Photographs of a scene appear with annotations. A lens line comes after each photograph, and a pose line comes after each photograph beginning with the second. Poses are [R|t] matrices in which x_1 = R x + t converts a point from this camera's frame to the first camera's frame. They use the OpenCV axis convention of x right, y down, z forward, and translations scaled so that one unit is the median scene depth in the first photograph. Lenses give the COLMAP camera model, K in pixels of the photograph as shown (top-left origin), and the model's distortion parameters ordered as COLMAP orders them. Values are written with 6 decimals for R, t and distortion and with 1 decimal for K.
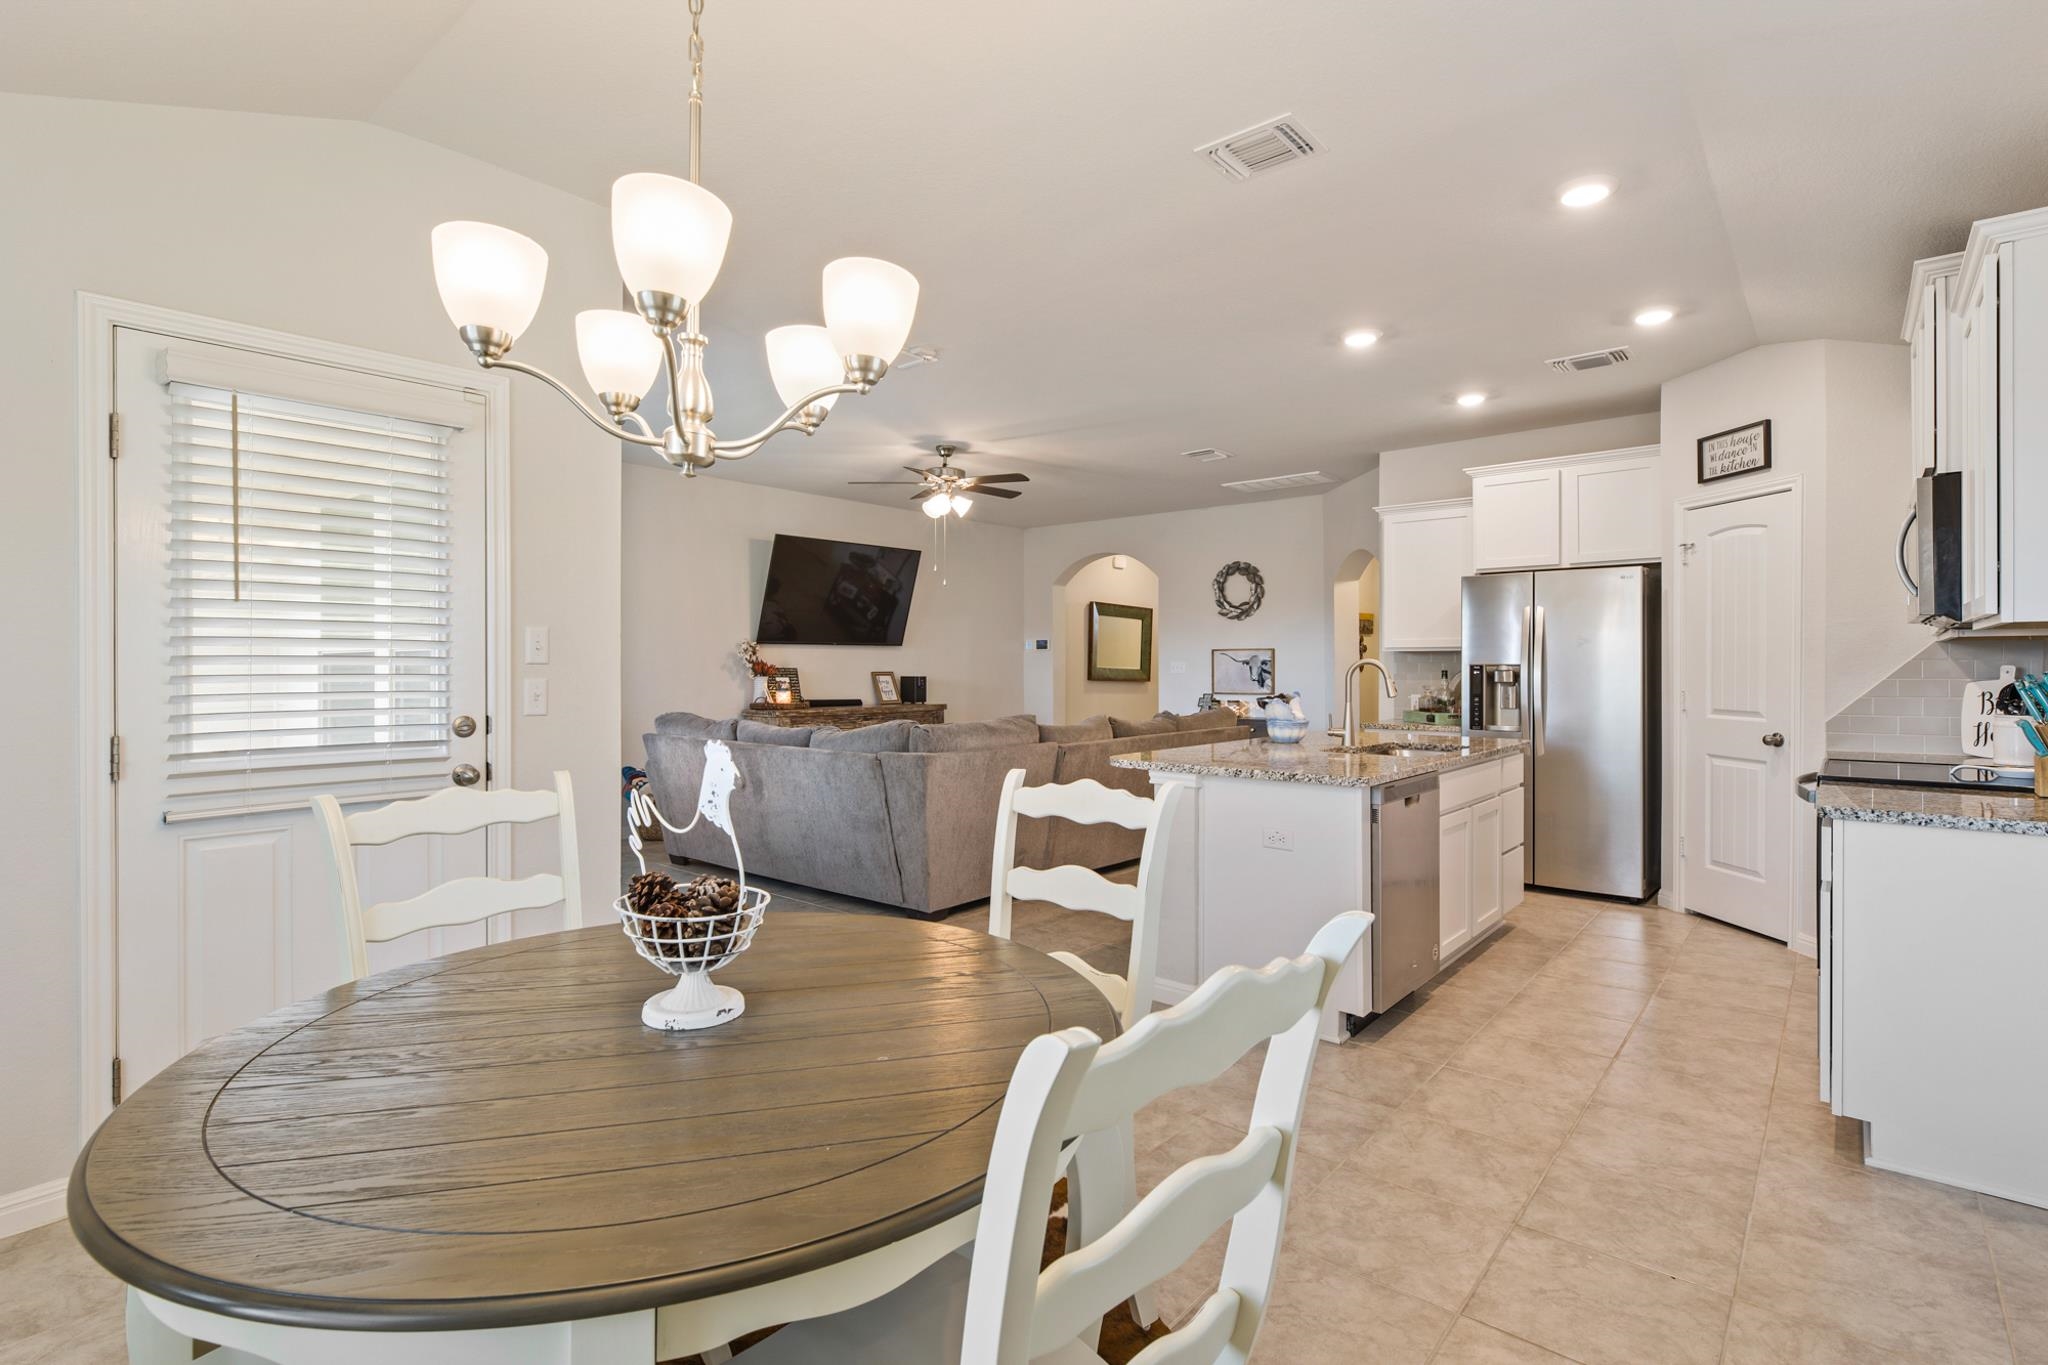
lens RADIAL K [[974.4, 0, 1022.6], [0, 974.4, 670.2], [0, 0, 1]] dist [-0.002593, 0.001381]
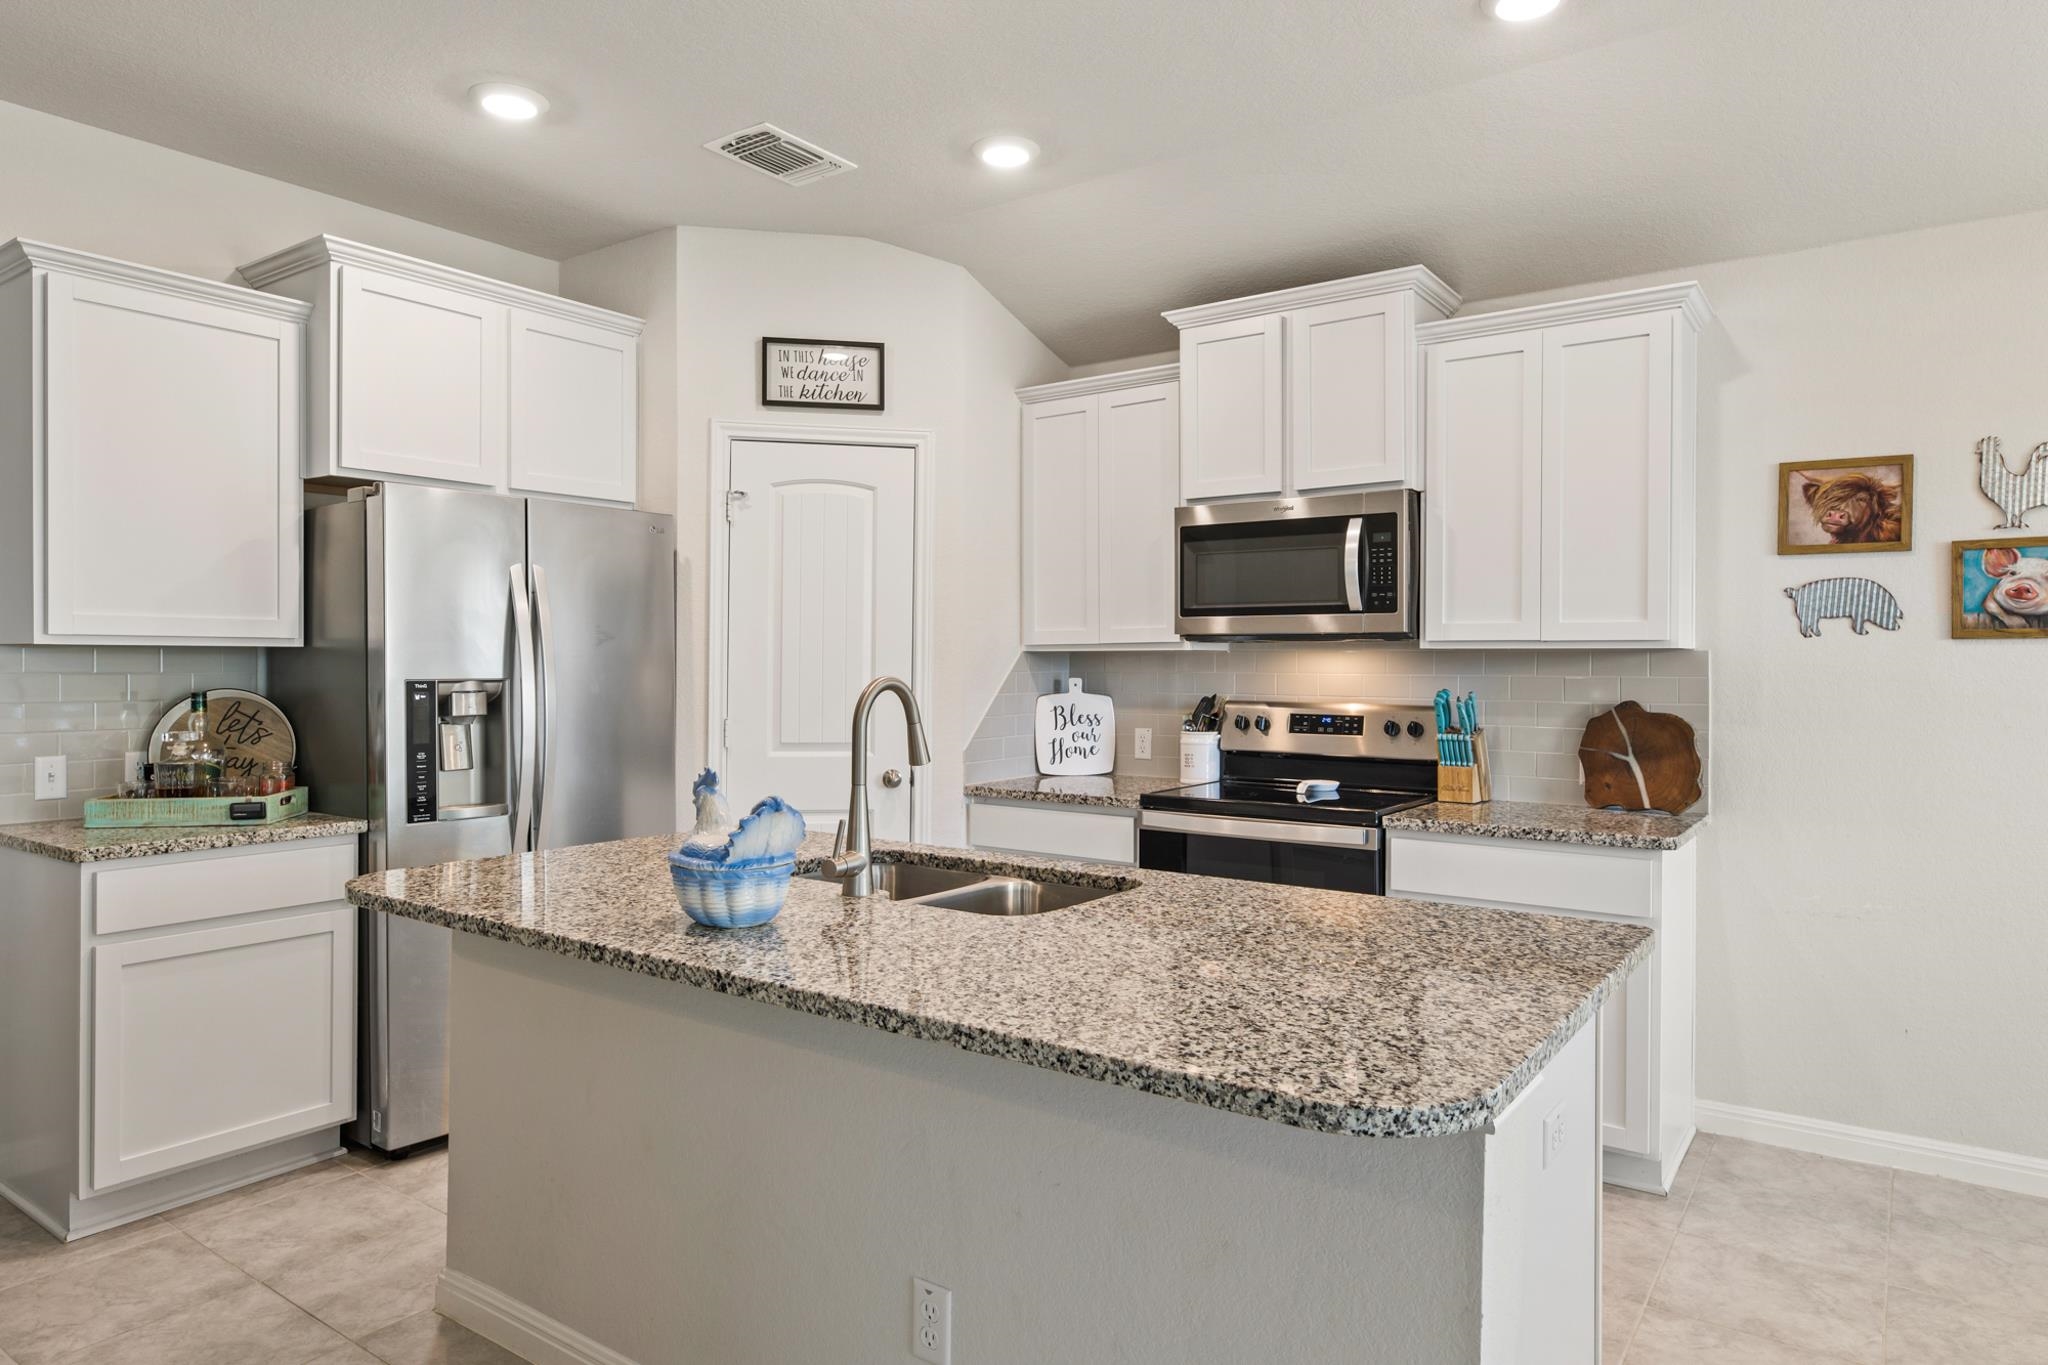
lens RADIAL K [[1243.3, 0, 1025.7], [0, 1243.3, 673.8], [0, 0, 1]] dist [-0.004986, 0.000617]
pose [[-0.082339, -0.009684, 0.996557, -0.208372], [0.001605, 0.999950, 0.009850, -0.020826], [-0.996603, 0.002411, -0.082319, 1.128235]]
